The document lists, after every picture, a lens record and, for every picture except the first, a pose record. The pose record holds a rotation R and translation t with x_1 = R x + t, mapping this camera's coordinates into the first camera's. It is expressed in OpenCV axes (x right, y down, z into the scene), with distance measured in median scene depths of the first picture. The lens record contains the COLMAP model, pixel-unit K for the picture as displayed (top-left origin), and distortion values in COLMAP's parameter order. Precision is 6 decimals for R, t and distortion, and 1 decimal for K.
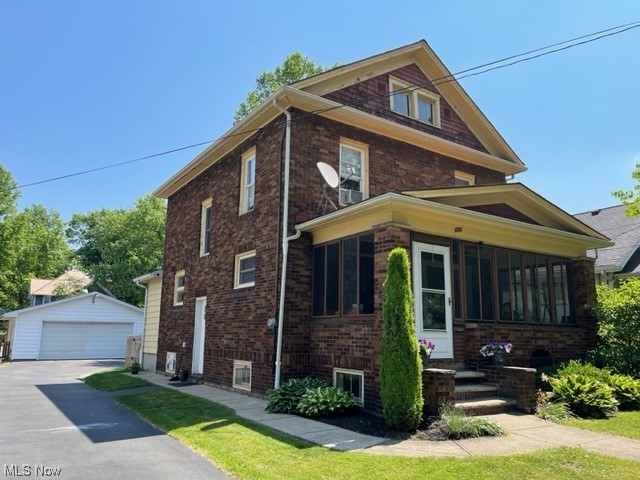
lens RADIAL K [[482.8, 0, 320.3], [0, 482.8, 241.8], [0, 0, 1]] dist [0.005761, -0.006122]
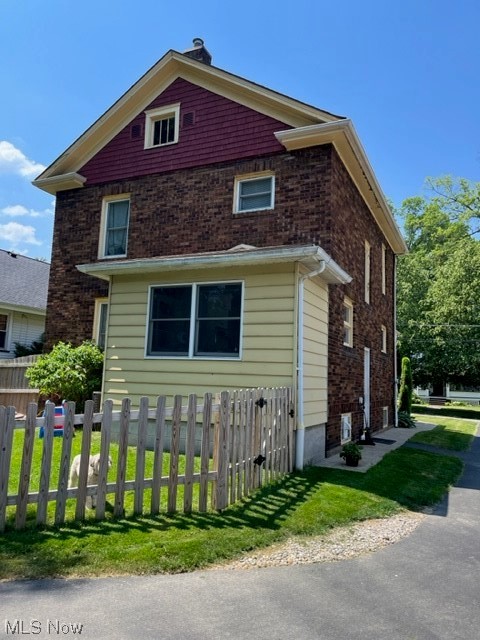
lens RADIAL K [[482.8, 0, 240.4], [0, 482.8, 319.1], [0, 0, 1]] dist [0.005761, -0.006122]
pose [[-0.501452, 0.082110, 0.861280, -0.349217], [-0.207539, 0.955006, -0.211877, 0.116267], [-0.839925, -0.284995, -0.461849, 0.620695]]
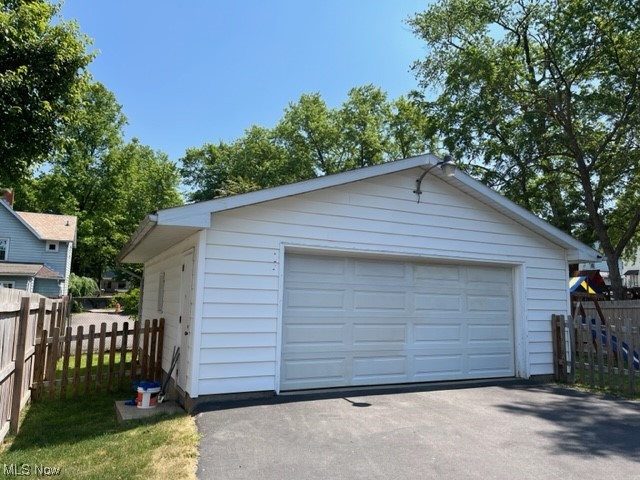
lens RADIAL K [[482.8, 0, 319.6], [0, 482.8, 238.5], [0, 0, 1]] dist [0.005761, -0.006122]
pose [[0.986366, -0.011873, -0.164137, -0.205103], [0.022416, 0.997791, 0.062531, 0.056620], [0.163032, -0.065357, 0.984454, 0.295949]]
